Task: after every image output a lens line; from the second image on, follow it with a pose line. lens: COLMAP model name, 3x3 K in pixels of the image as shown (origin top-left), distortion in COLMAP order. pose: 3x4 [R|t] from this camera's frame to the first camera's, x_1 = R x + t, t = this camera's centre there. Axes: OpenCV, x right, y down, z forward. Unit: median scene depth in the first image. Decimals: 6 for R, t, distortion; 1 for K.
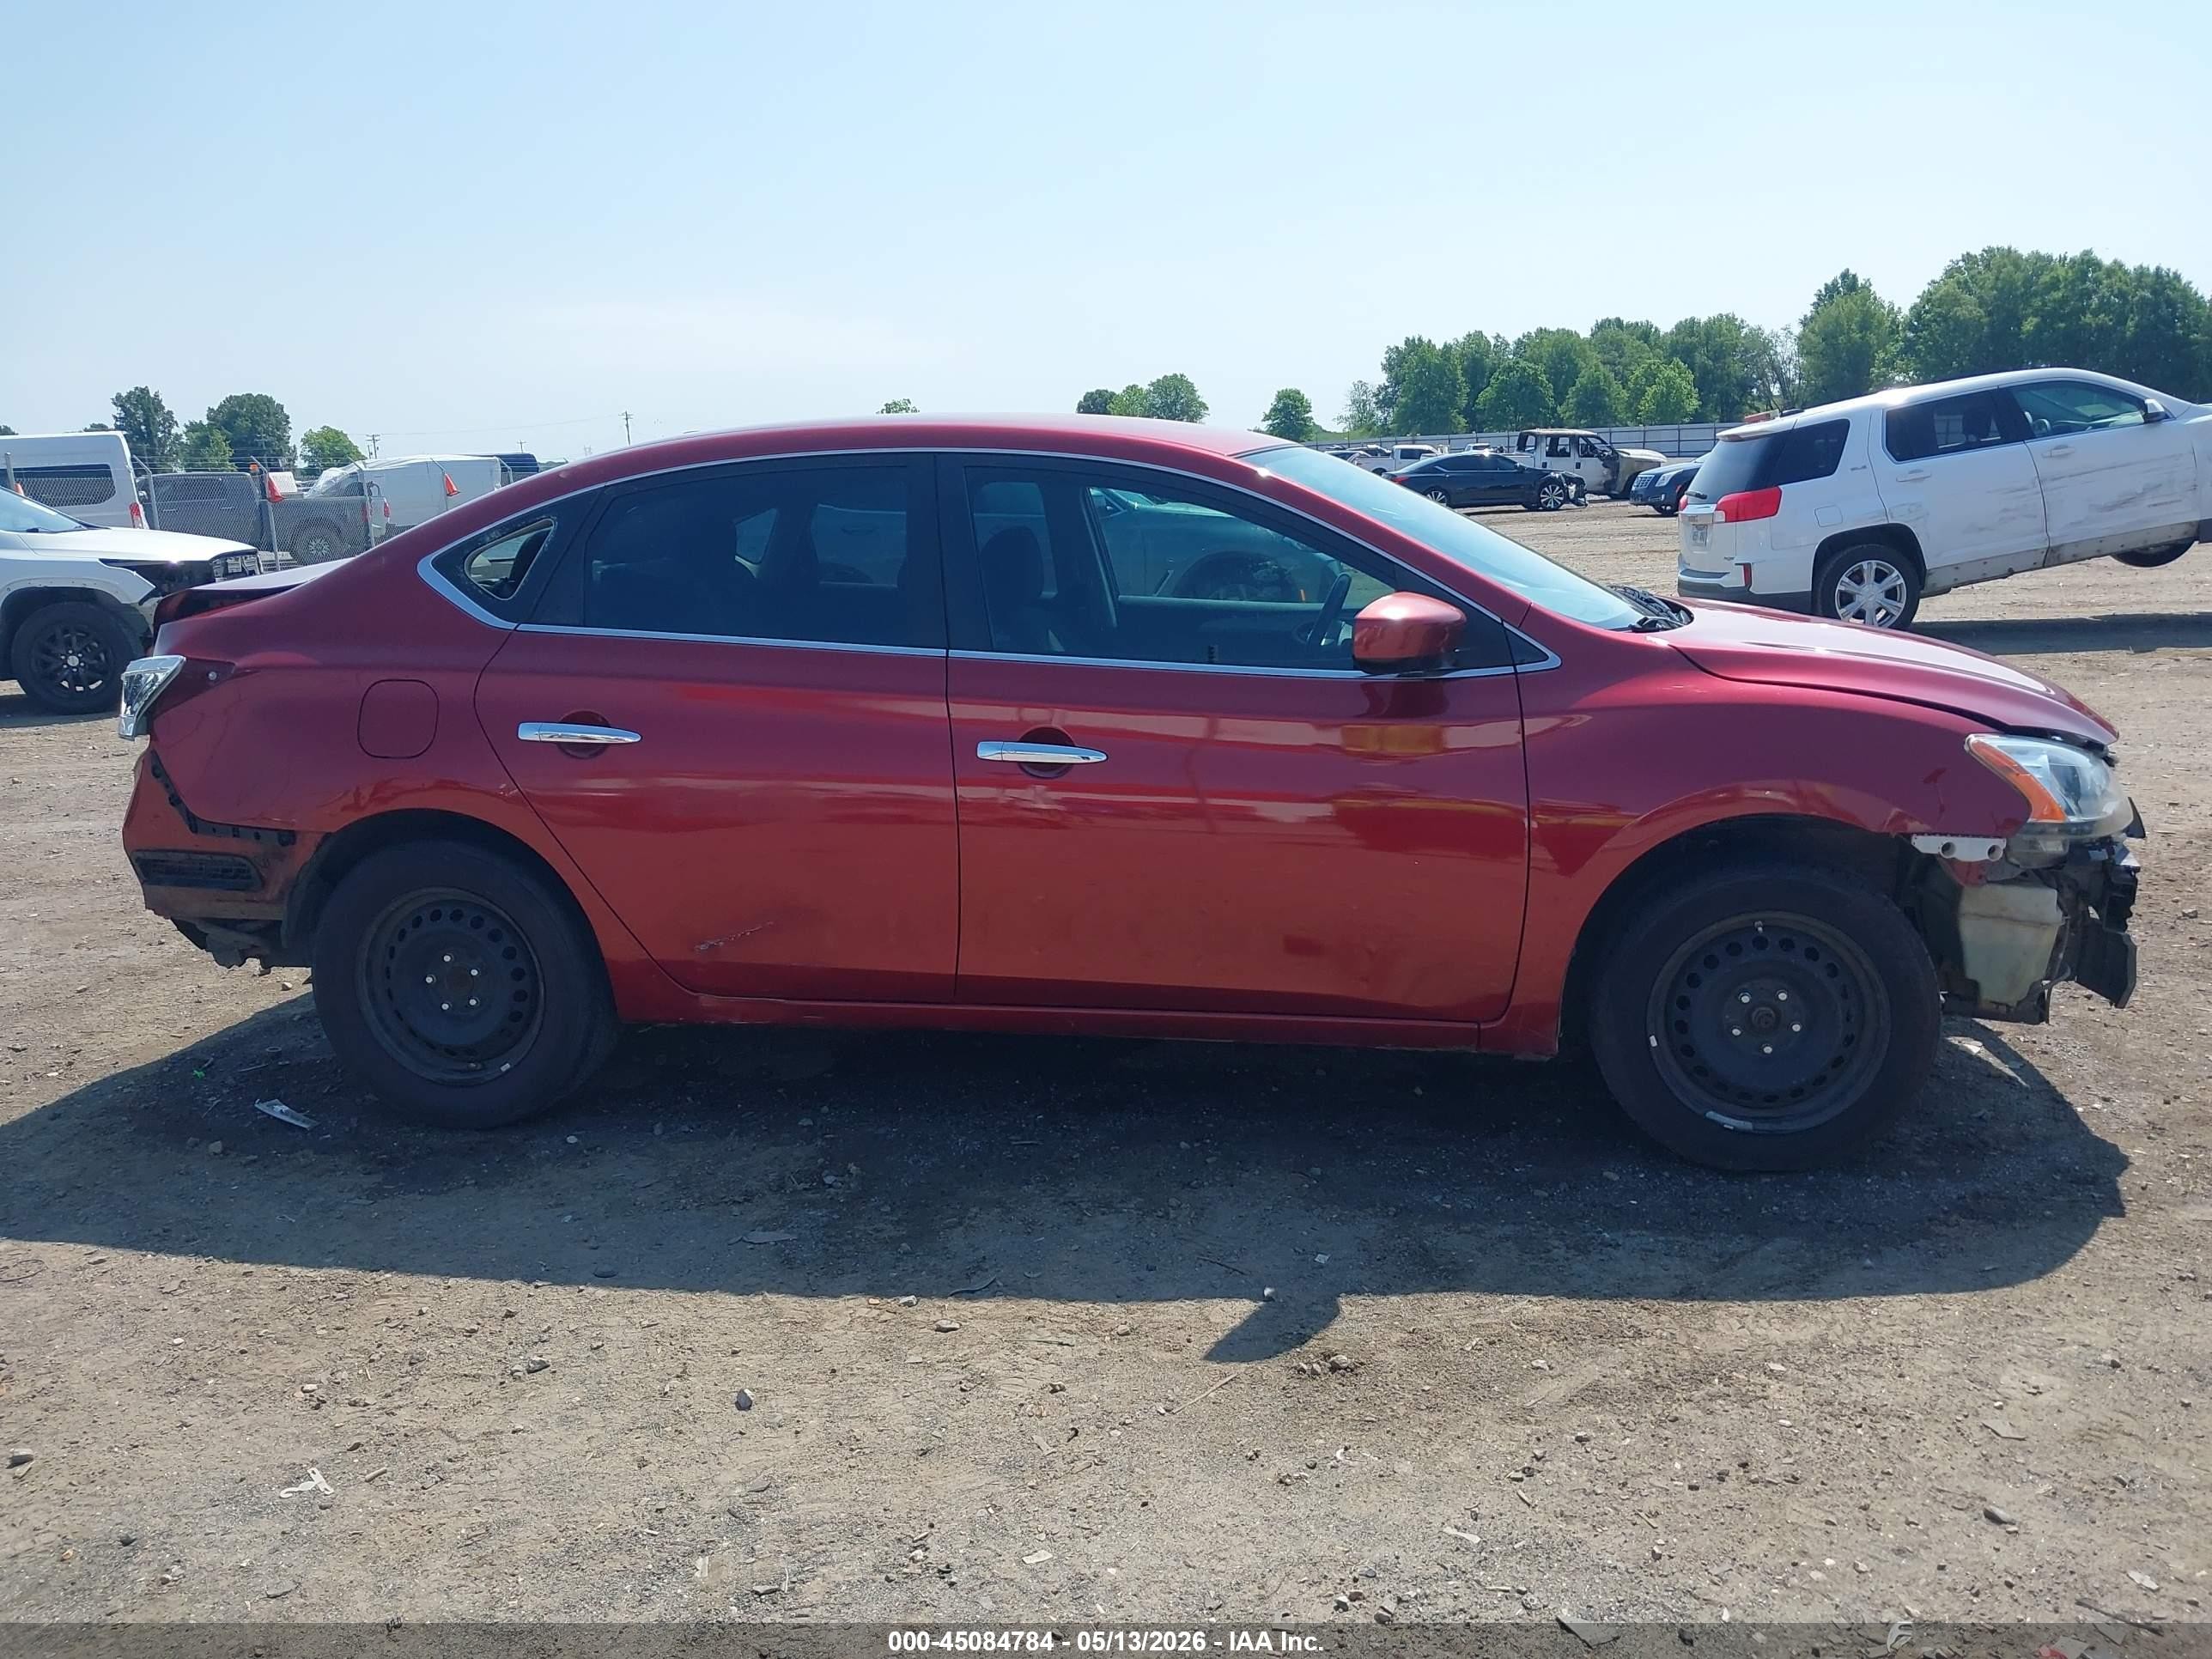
lens RADIAL K [[1738.3, 0, 1117.2], [0, 1738.3, 837.3], [0, 0, 1]] dist [-0.000829, -0.003218]
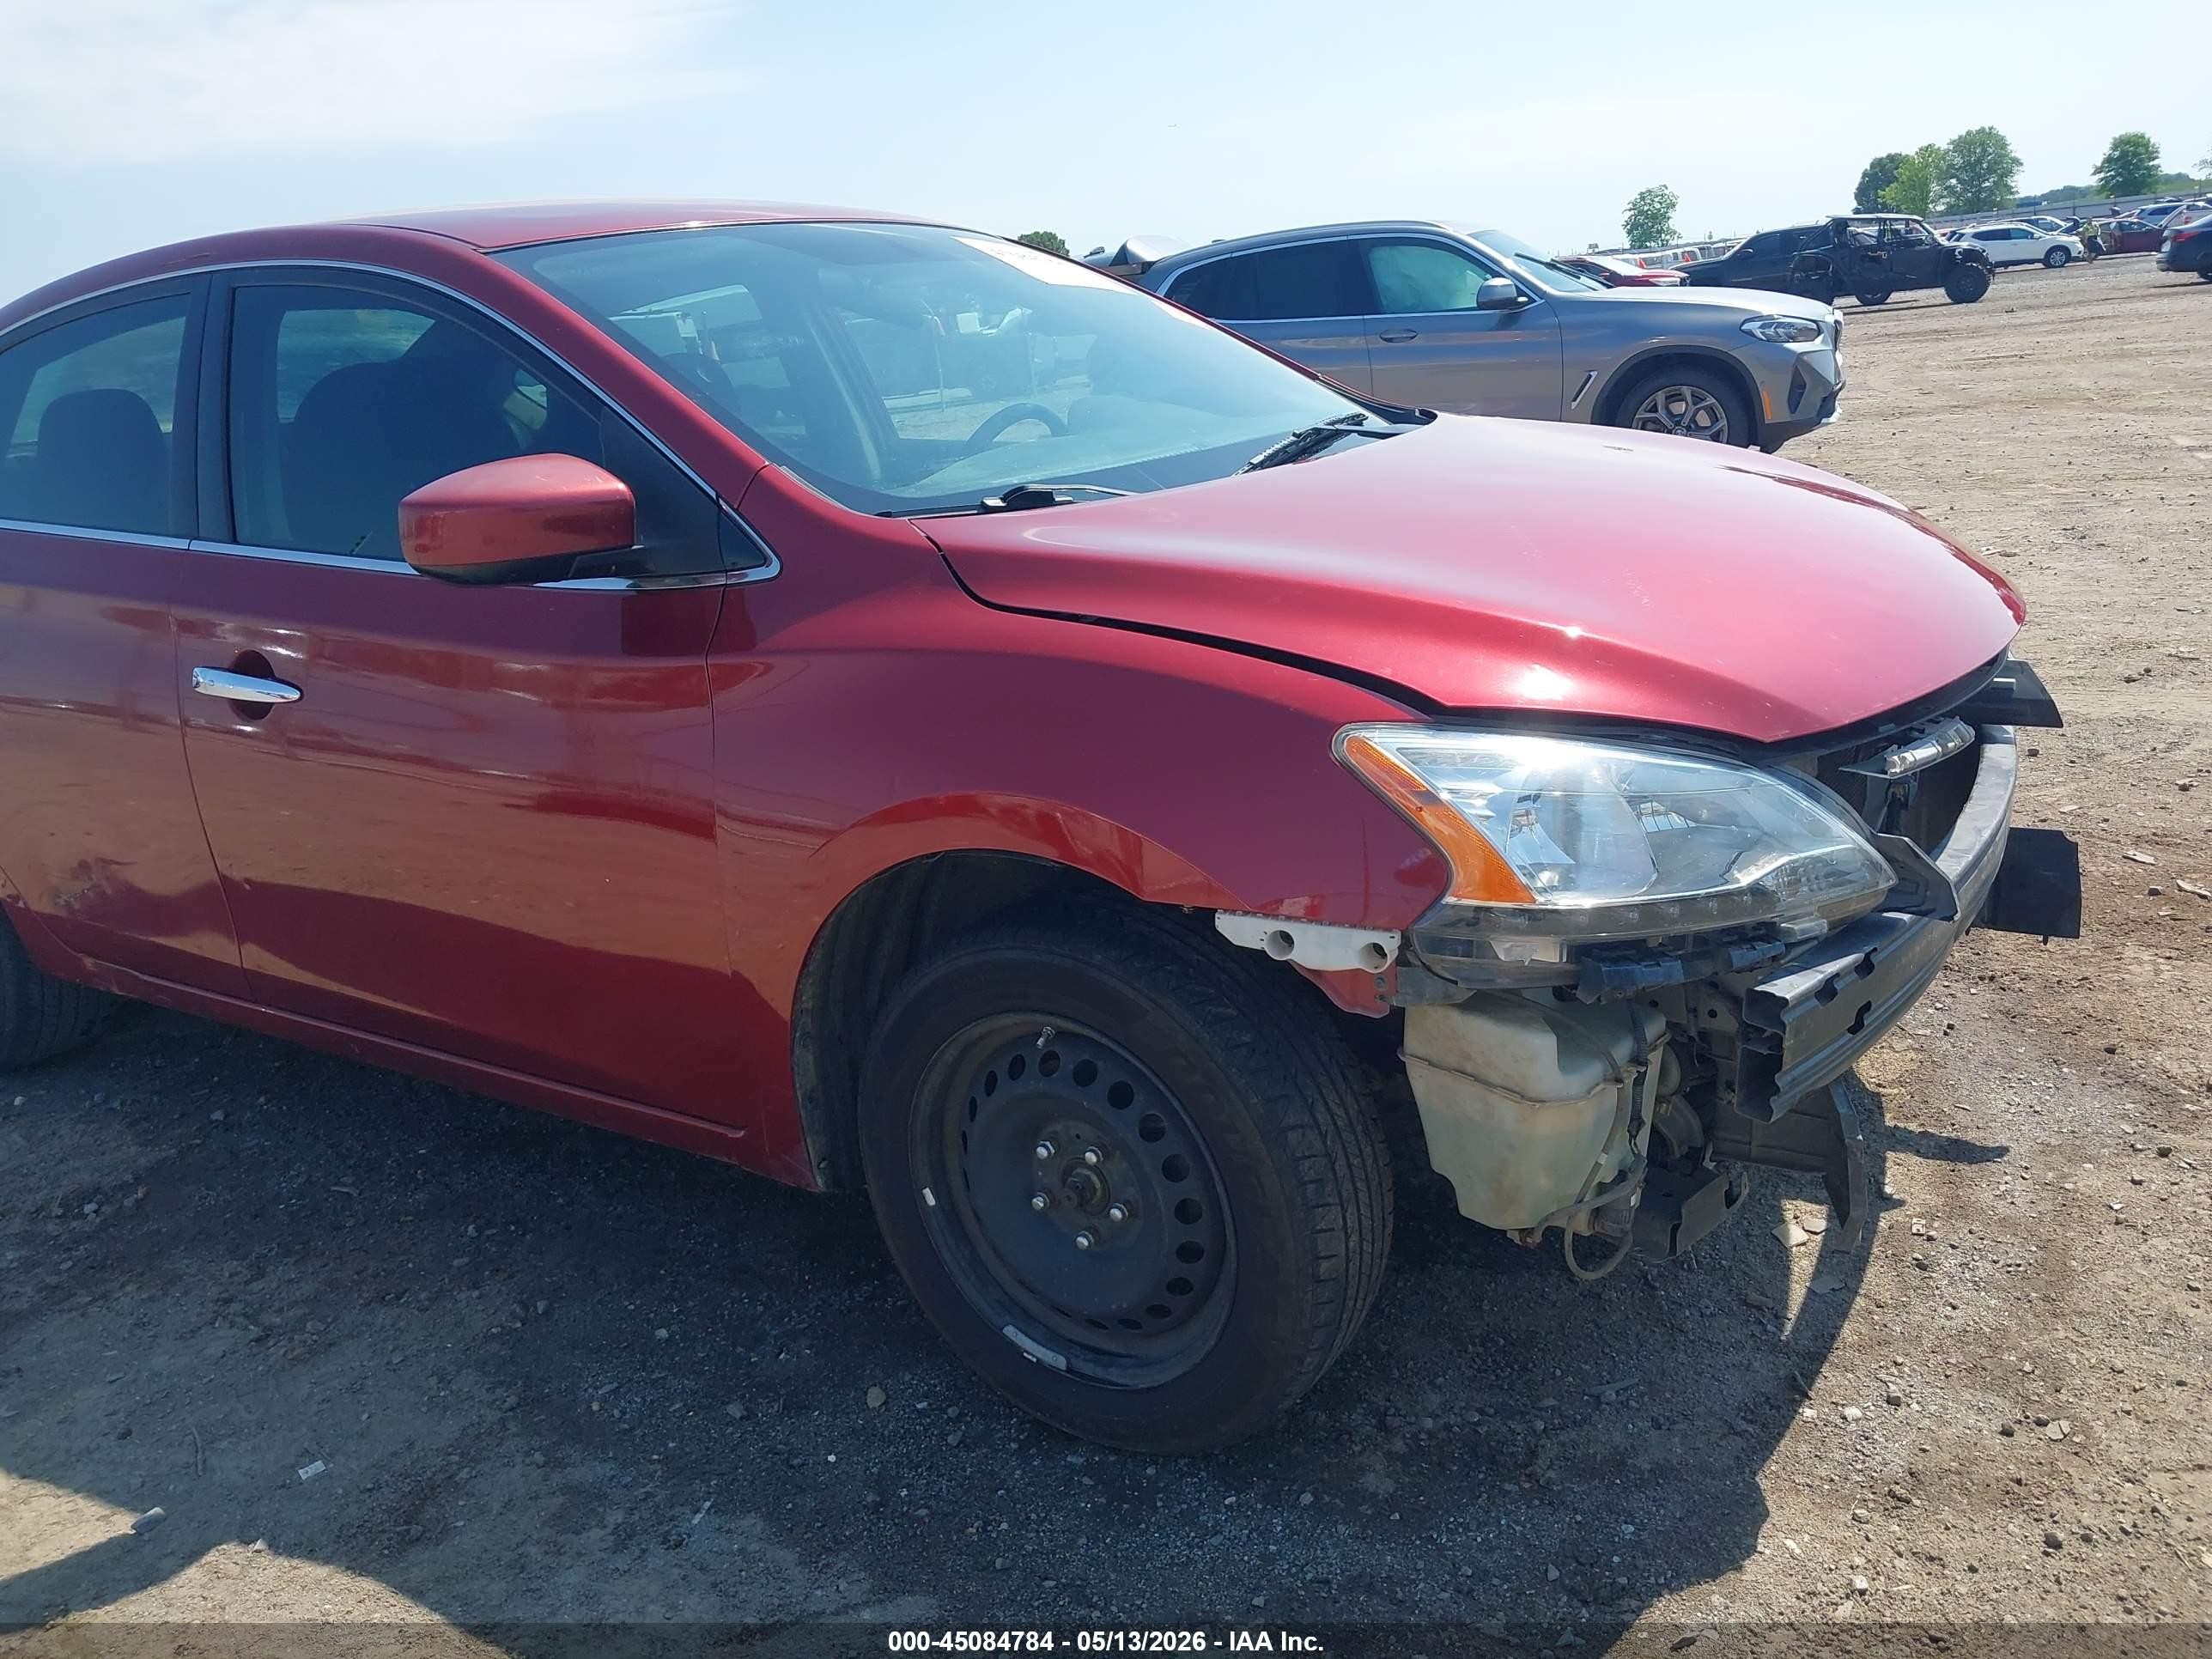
lens RADIAL K [[1758.5, 0, 1147.8], [0, 1758.5, 810.9], [0, 0, 1]] dist [0.005755, -0.004742]
pose [[0.916683, 0.060620, -0.394990, 0.163679], [-0.025075, 0.995205, 0.094542, -0.020611], [0.398827, -0.076761, 0.913808, 0.127581]]
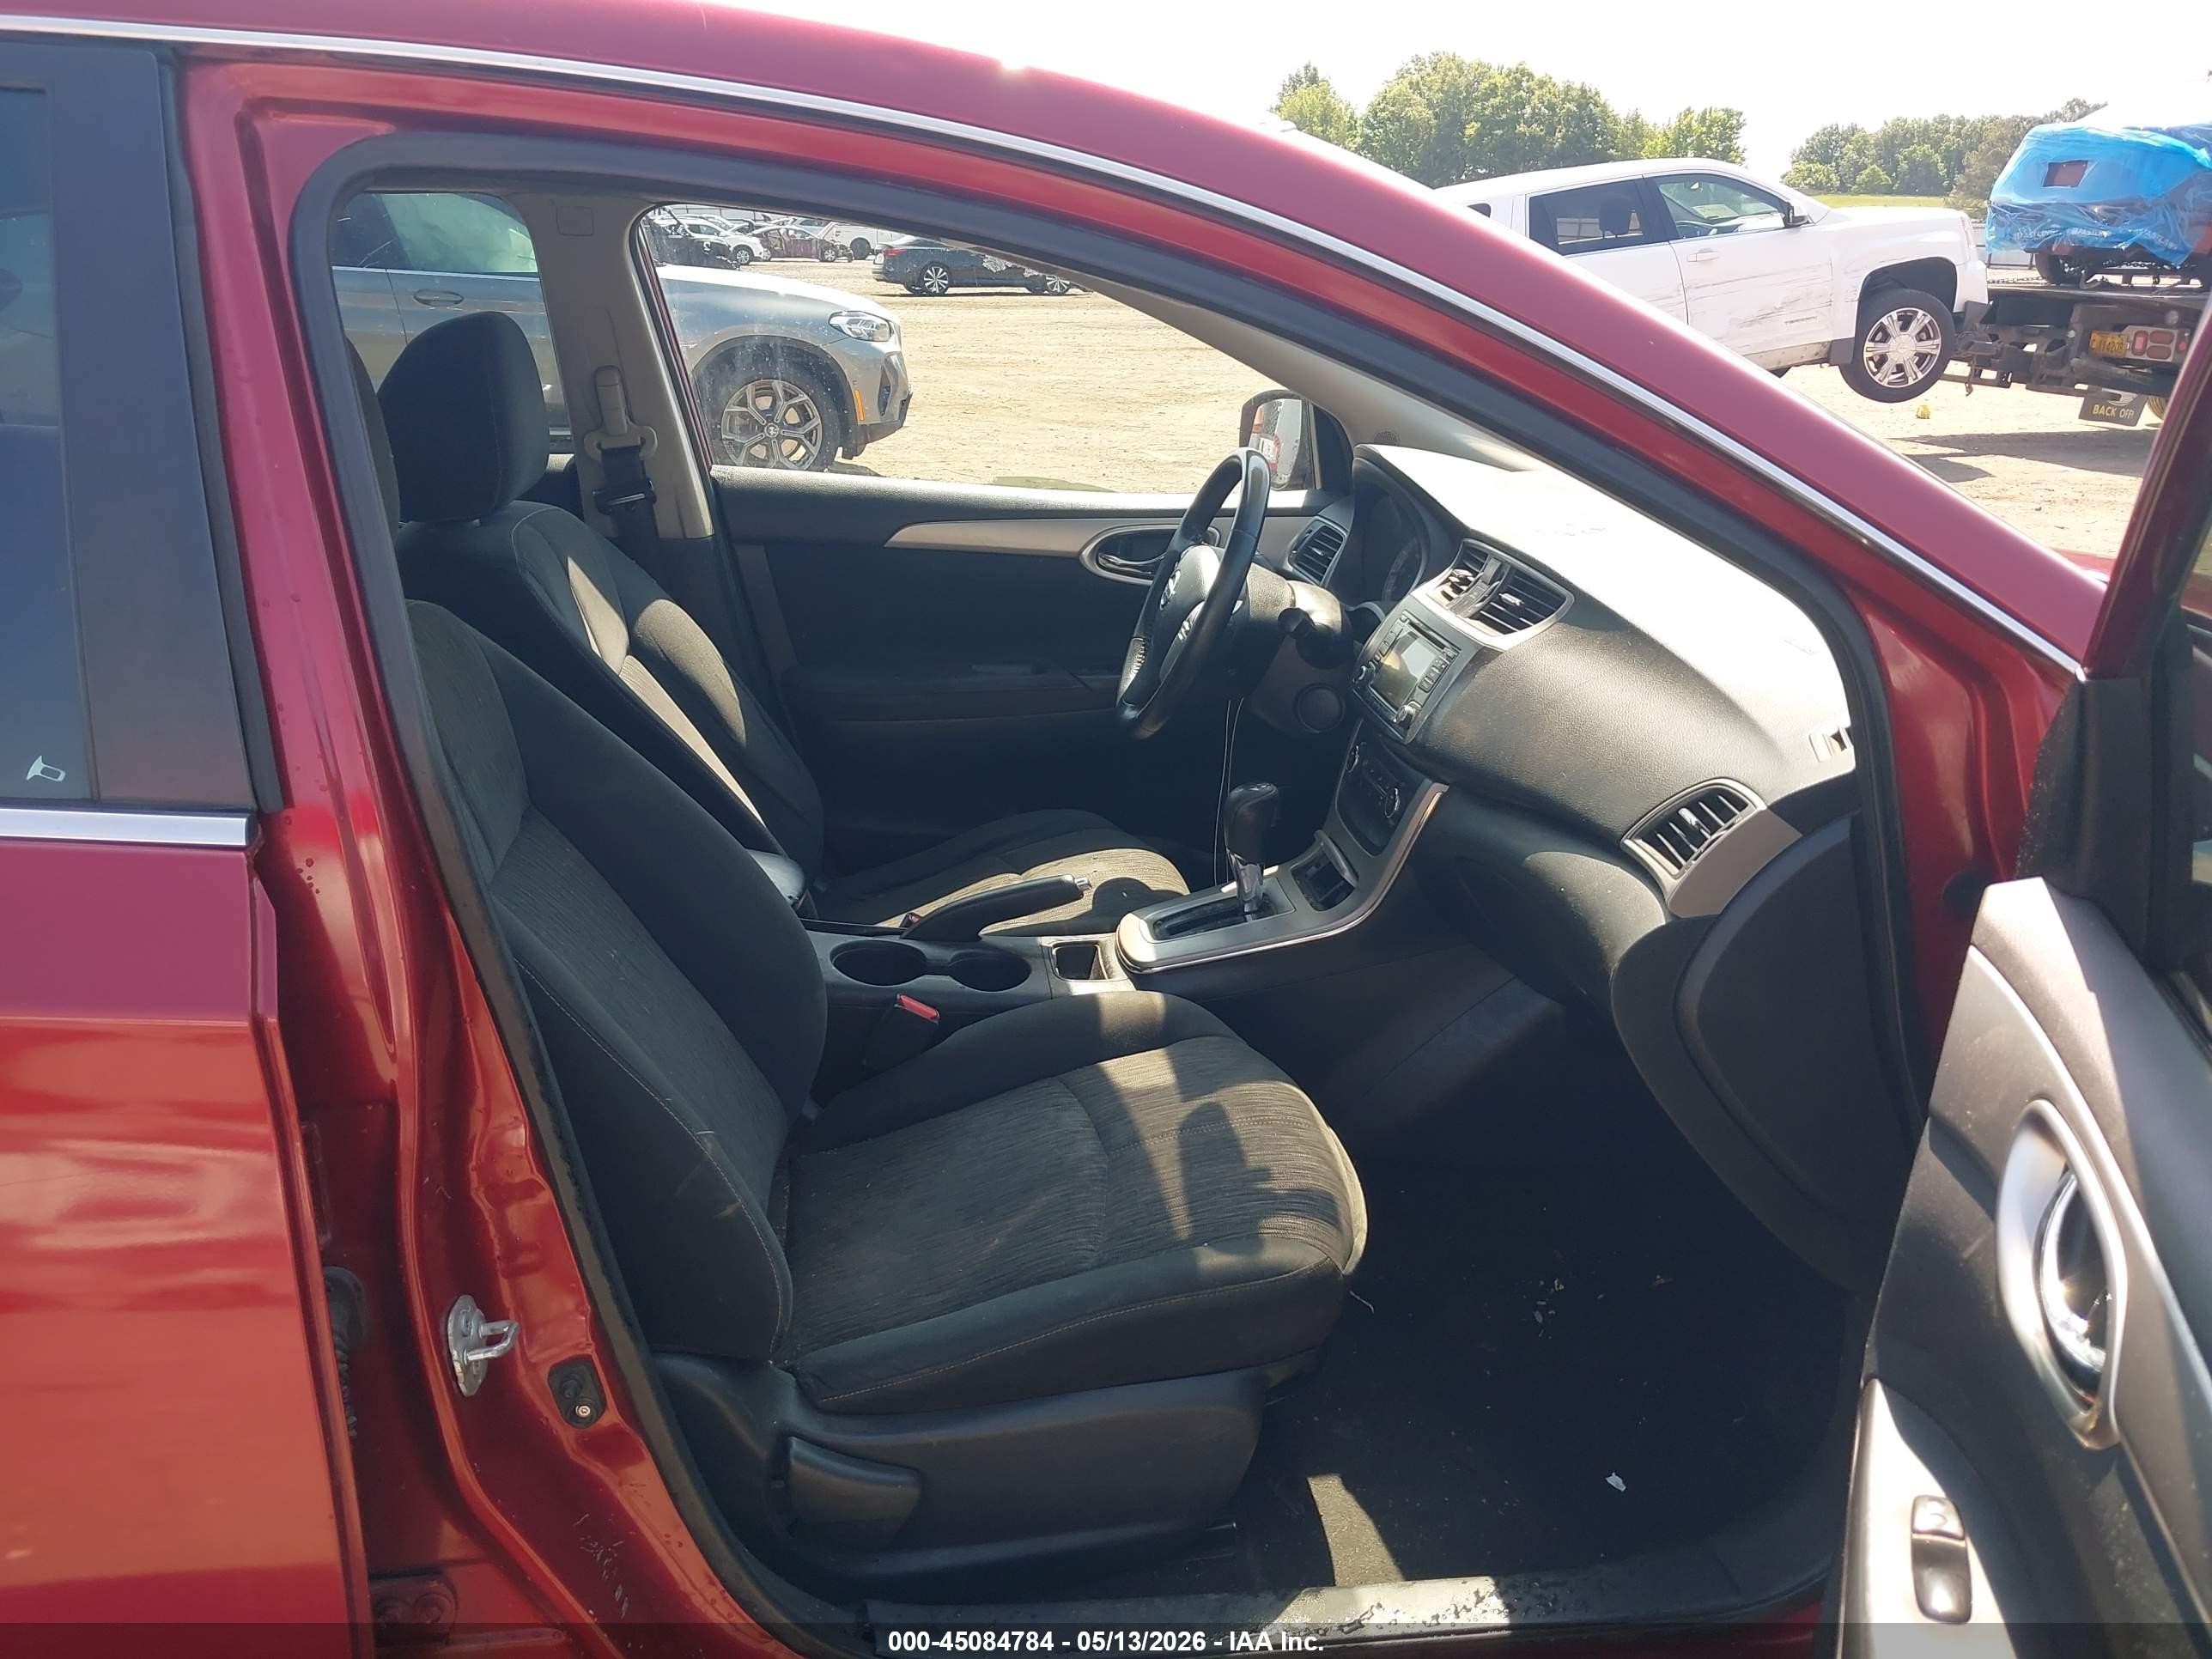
lens RADIAL K [[1769.0, 0, 1106.0], [0, 1769.0, 829.5], [0, 0, 1]] dist [-0.004423, -0.006568]
pose [[0.959380, -0.042878, 0.278839, -0.013961], [0.011253, 0.993412, 0.114044, -0.037503], [-0.281892, -0.106274, 0.953542, 0.195380]]
